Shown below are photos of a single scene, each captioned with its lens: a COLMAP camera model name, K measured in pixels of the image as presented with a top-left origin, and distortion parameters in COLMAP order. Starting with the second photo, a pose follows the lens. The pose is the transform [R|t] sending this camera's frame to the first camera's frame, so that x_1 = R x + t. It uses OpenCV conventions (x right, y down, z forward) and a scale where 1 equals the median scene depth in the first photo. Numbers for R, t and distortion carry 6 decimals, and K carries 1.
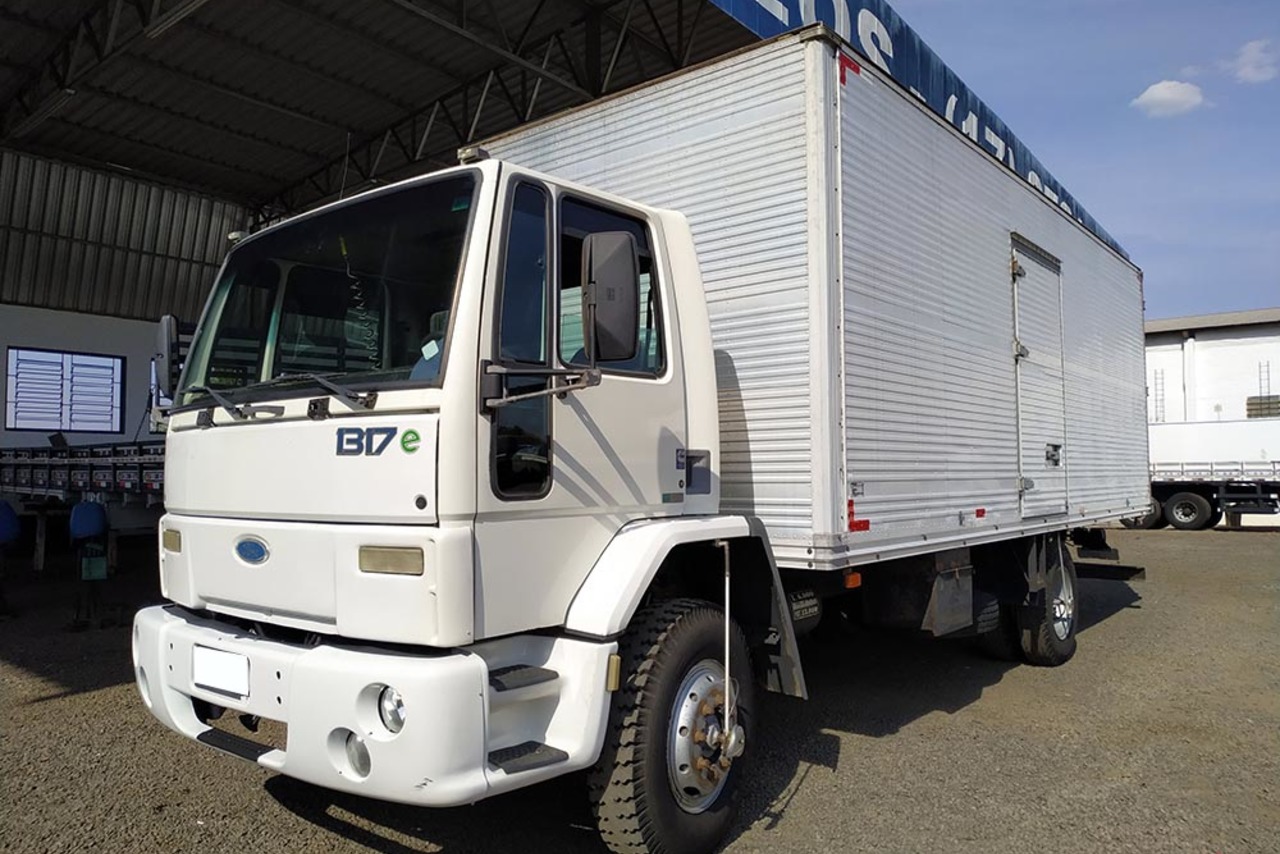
lens RADIAL K [[909.5, 0, 647.3], [0, 909.5, 426.9], [0, 0, 1]] dist [0.060231, -0.104139]
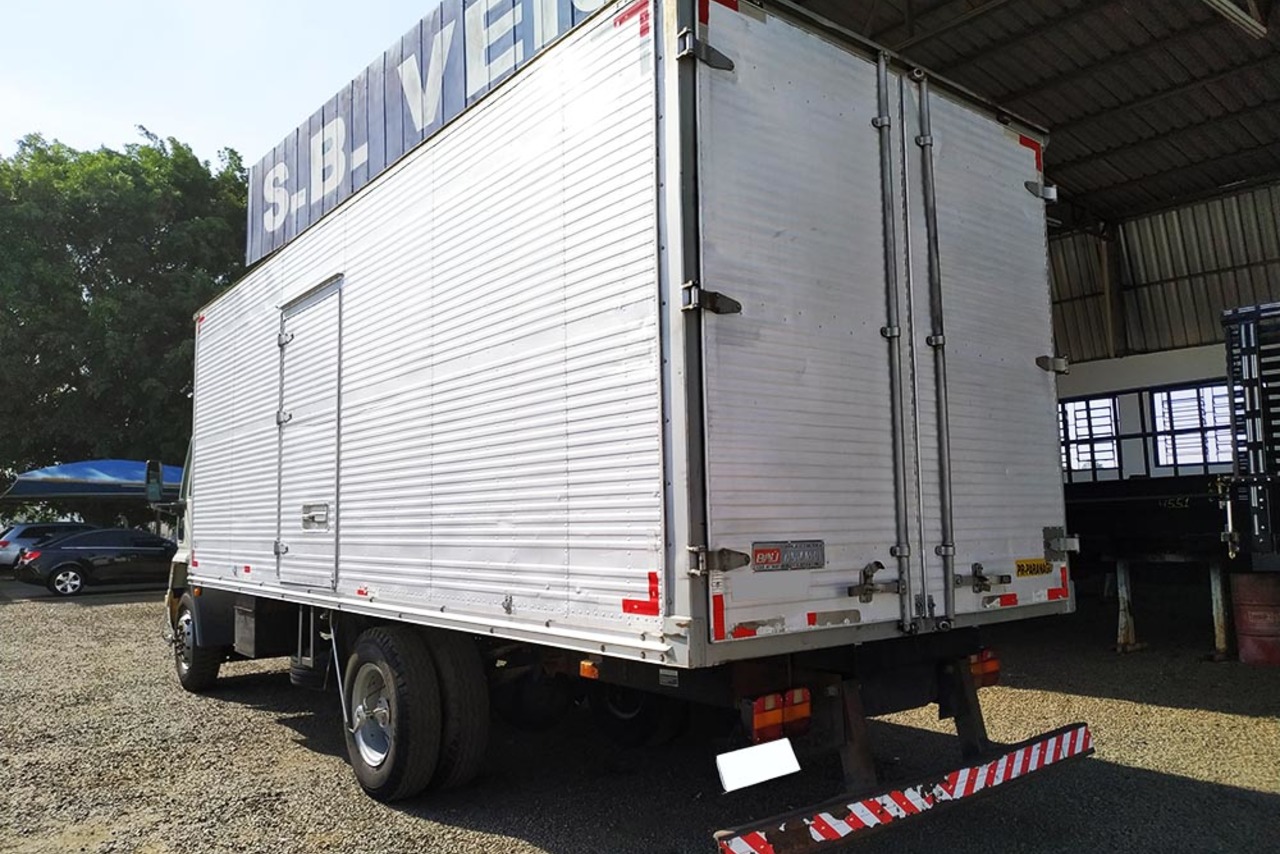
lens RADIAL K [[909.5, 0, 647.3], [0, 909.5, 426.9], [0, 0, 1]] dist [0.060231, -0.104139]
pose [[-0.205649, -0.086899, -0.974760, 2.600843], [0.073508, 0.991864, -0.103932, 0.125735], [0.975861, -0.093026, -0.197588, 3.146195]]
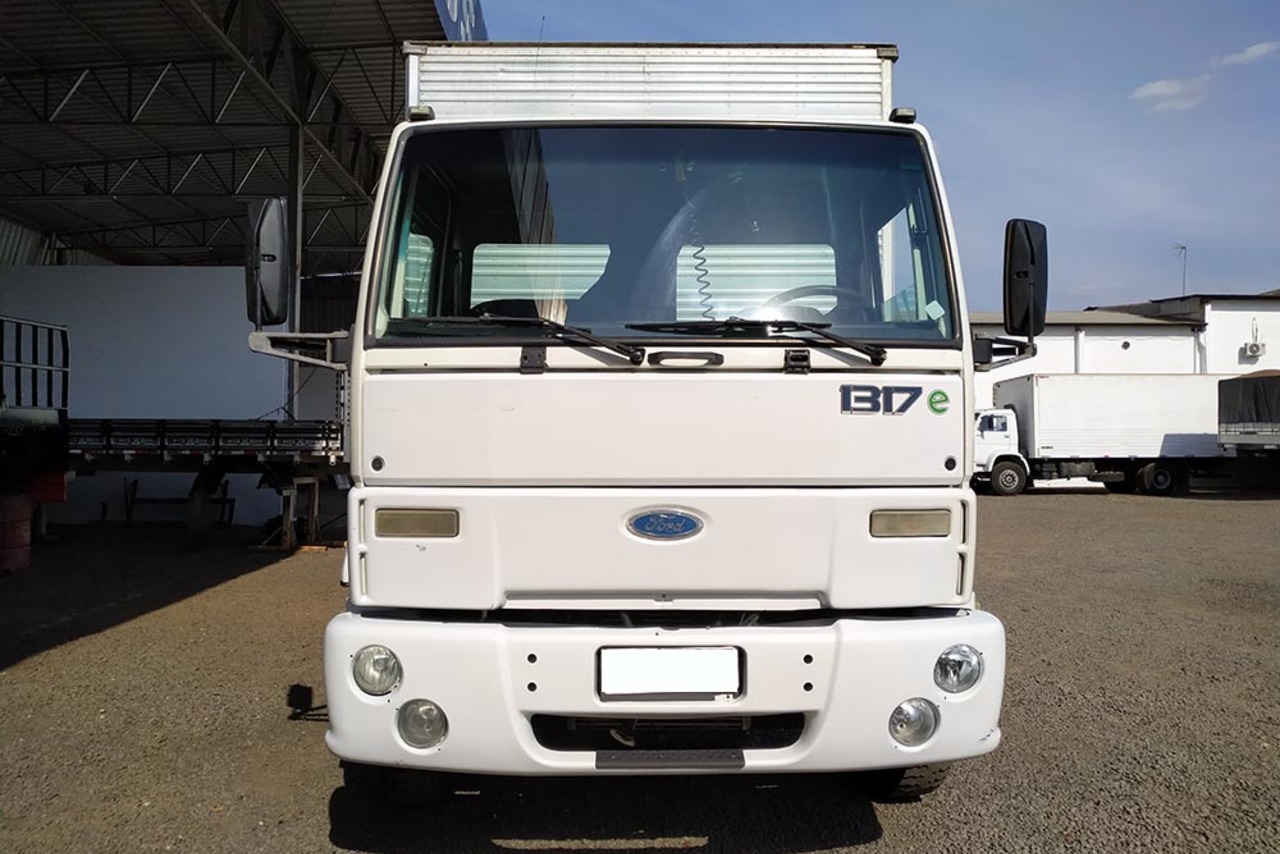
lens RADIAL K [[909.5, 0, 647.3], [0, 909.5, 426.9], [0, 0, 1]] dist [0.060231, -0.104139]
pose [[0.769996, 0.018564, 0.637779, -1.003307], [-0.038502, 0.999107, 0.017401, 0.033322], [-0.636887, -0.037955, 0.770023, 0.390520]]
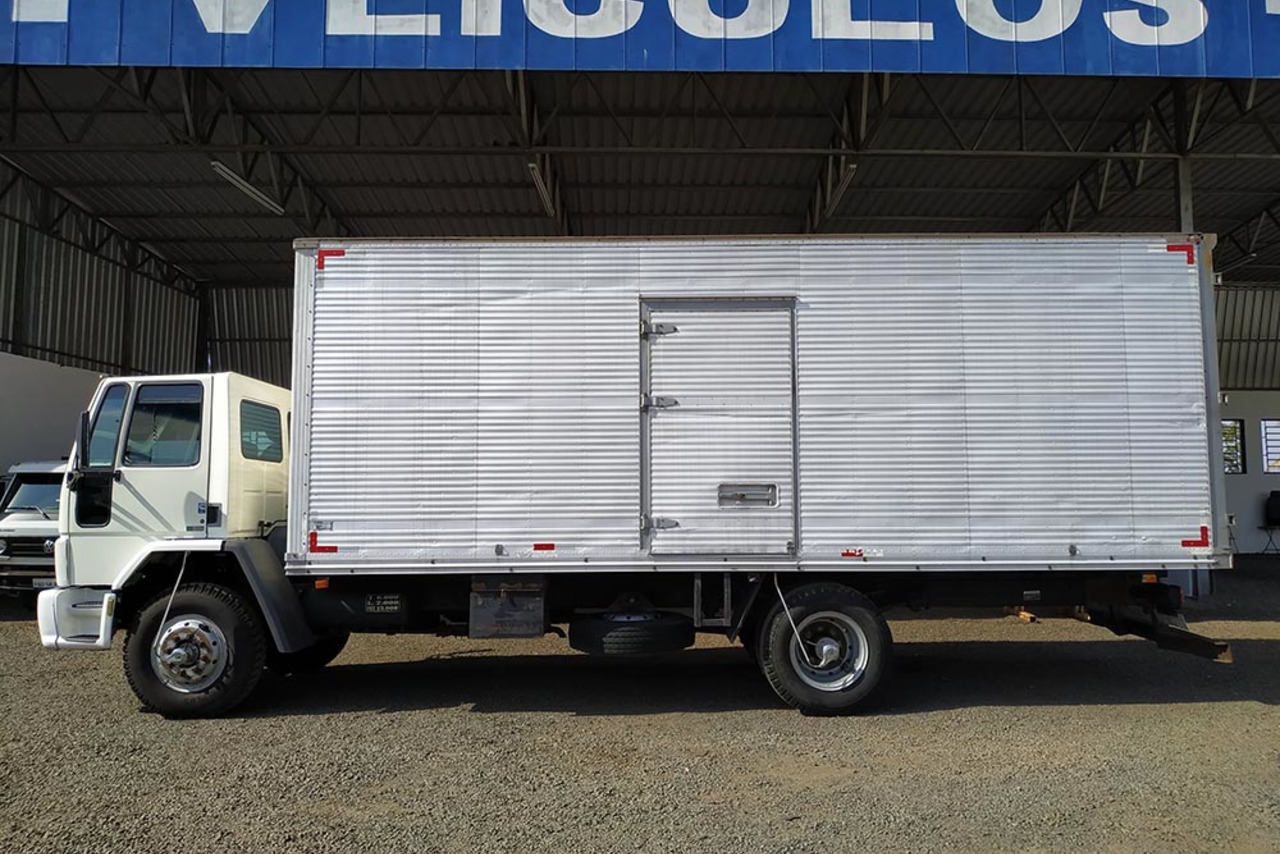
lens RADIAL K [[909.5, 0, 647.3], [0, 909.5, 426.9], [0, 0, 1]] dist [0.060231, -0.104139]
pose [[0.633039, -0.063197, -0.771536, 2.438803], [0.042616, 0.997996, -0.046780, -0.004558], [0.772946, -0.003267, 0.634464, 0.592167]]
